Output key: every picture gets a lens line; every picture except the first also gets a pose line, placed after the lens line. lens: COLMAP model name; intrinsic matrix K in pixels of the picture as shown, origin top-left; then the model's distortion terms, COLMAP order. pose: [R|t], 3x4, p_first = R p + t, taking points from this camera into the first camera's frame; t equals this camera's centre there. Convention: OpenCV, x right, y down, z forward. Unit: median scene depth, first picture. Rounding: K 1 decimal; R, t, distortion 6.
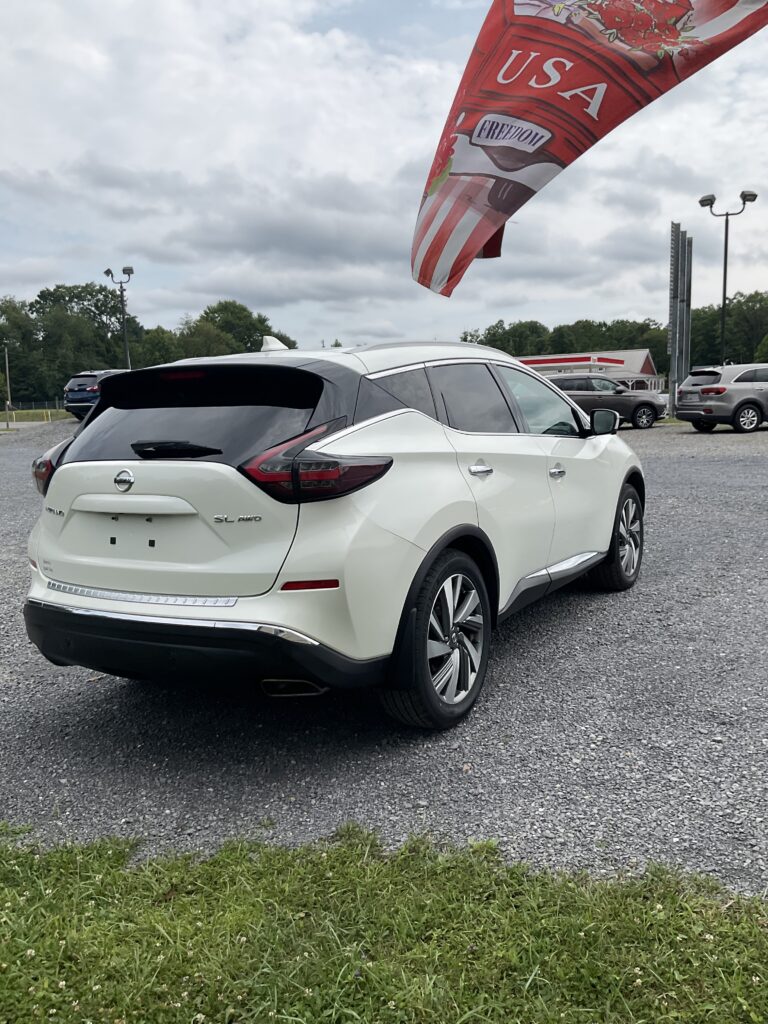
lens RADIAL K [[839.4, 0, 389.9], [0, 839.4, 508.5], [0, 0, 1]] dist [0.038320, -0.080217]
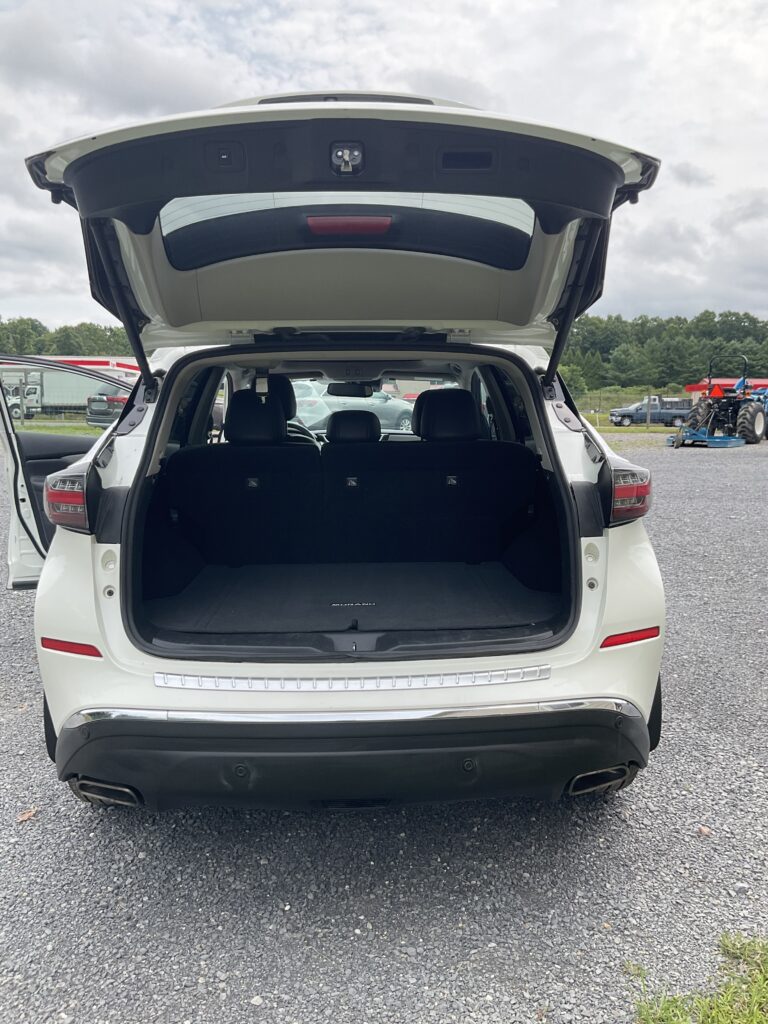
lens RADIAL K [[839.4, 0, 389.9], [0, 839.4, 508.5], [0, 0, 1]] dist [0.038320, -0.080217]
pose [[0.843402, -0.024834, 0.536708, -0.636487], [0.029617, 0.999561, -0.000290, -0.028756], [-0.536466, 0.016141, 0.843768, 0.443690]]
